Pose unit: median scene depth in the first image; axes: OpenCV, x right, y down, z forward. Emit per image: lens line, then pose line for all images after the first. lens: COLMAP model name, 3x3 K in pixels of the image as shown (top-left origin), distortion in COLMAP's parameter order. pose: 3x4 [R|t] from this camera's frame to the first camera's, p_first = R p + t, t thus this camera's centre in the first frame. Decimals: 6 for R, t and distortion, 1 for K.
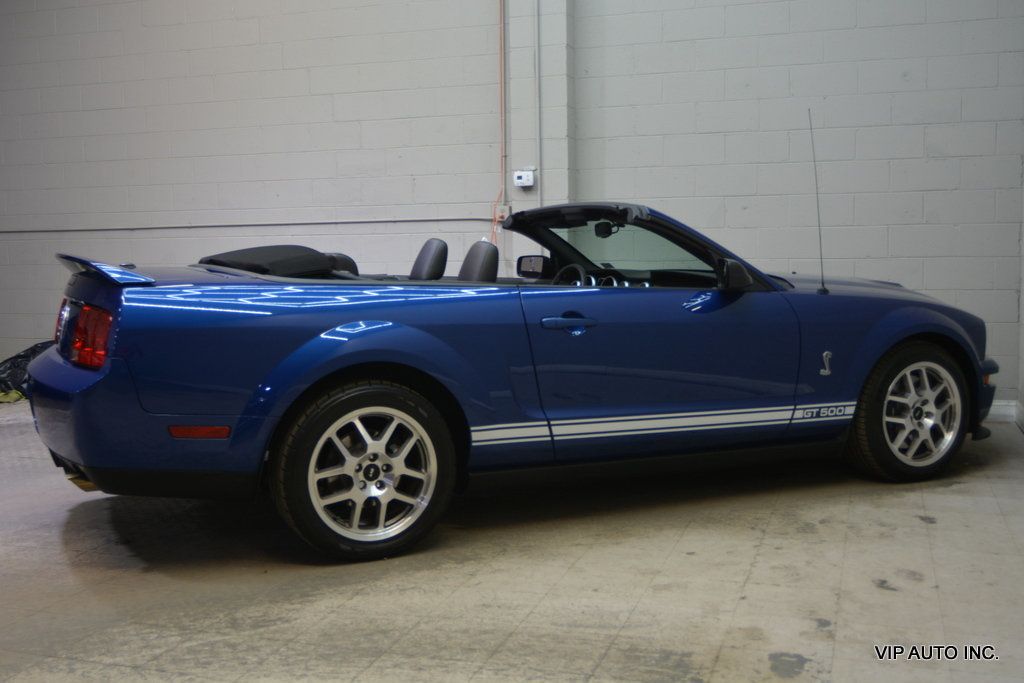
lens RADIAL K [[1135.5, 0, 512.0], [0, 1135.5, 341.5], [0, 0, 1]] dist [-0.005252, -0.002609]
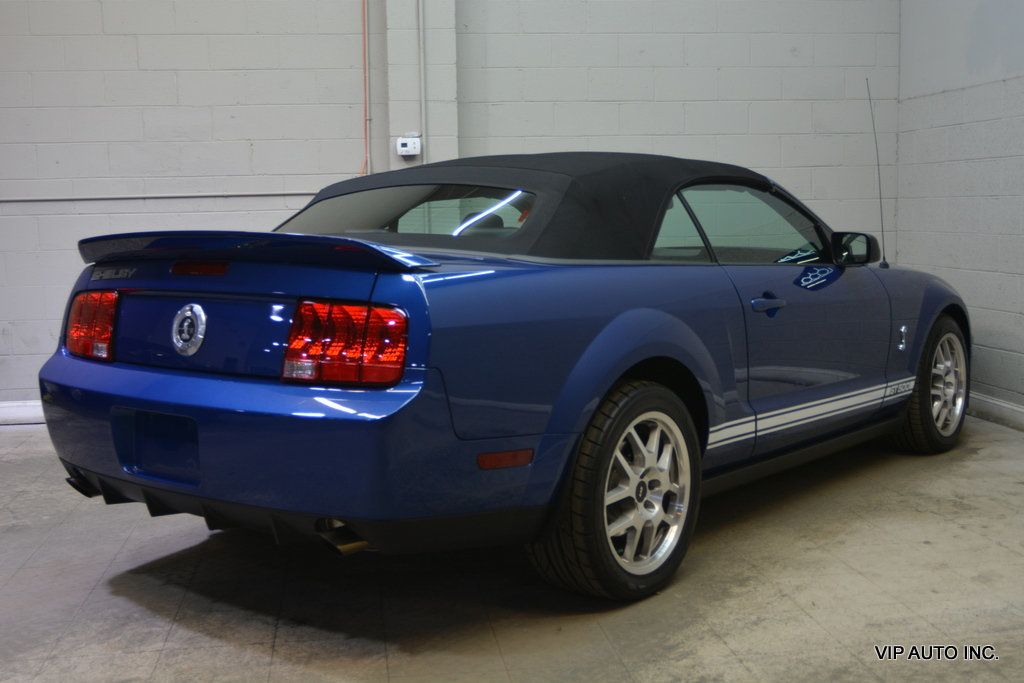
lens RADIAL K [[1226.0, 0, 512.0], [0, 1226.0, 341.5], [0, 0, 1]] dist [-0.011446, 0.015511]
pose [[0.900526, -0.047433, 0.432207, -0.551820], [0.044950, 0.998862, 0.015966, -0.011543], [-0.432472, 0.005050, 0.901633, 0.216908]]
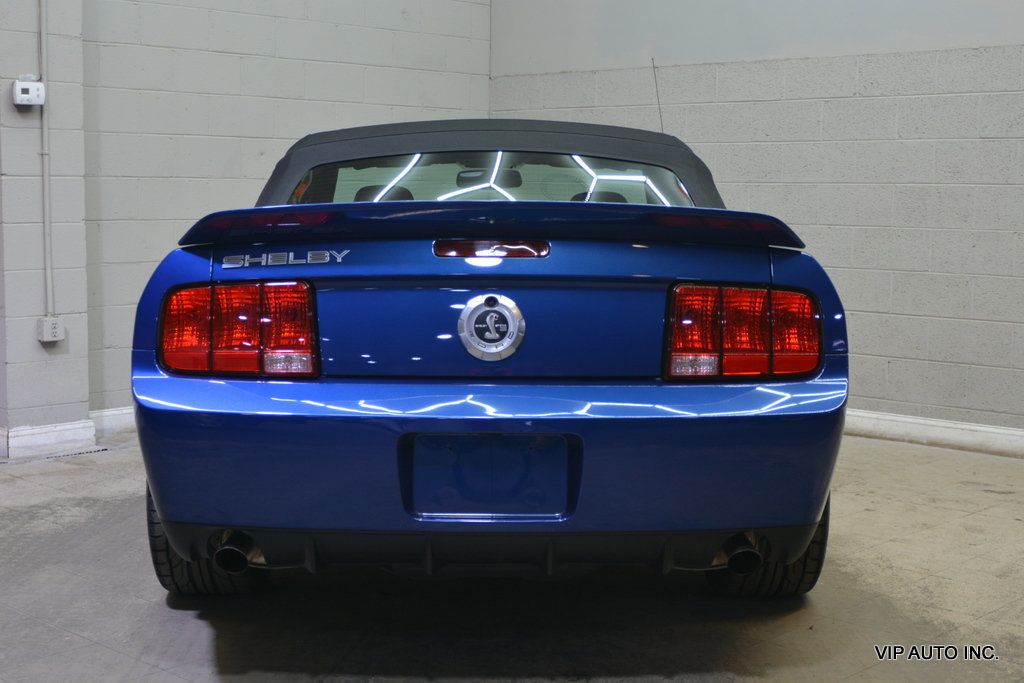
lens RADIAL K [[1471.2, 0, 512.0], [0, 1471.2, 341.5], [0, 0, 1]] dist [-0.032268, 0.053540]
pose [[0.419487, -0.075211, 0.904640, -1.065260], [0.069666, 0.996290, 0.050526, -0.045368], [-0.905084, 0.041828, 0.423170, 0.692082]]
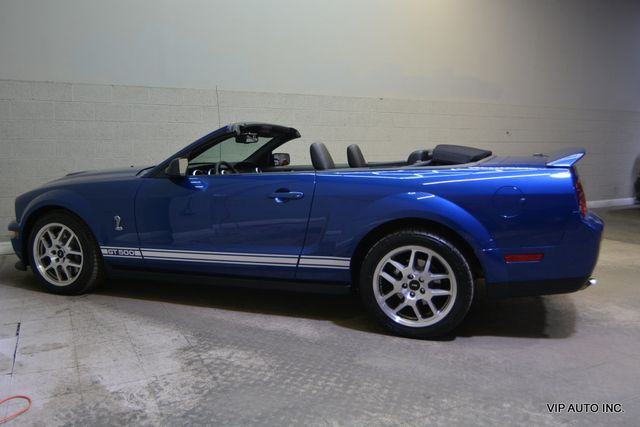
lens RADIAL K [[517.9, 0, 320.0], [0, 517.9, 213.5], [0, 0, 1]] dist [-0.030135, 0.014065]
pose [[-0.714224, -0.077608, 0.695601, -0.681484], [0.075008, 0.979623, 0.186312, -0.156010], [-0.695887, 0.185244, -0.693849, 1.843517]]
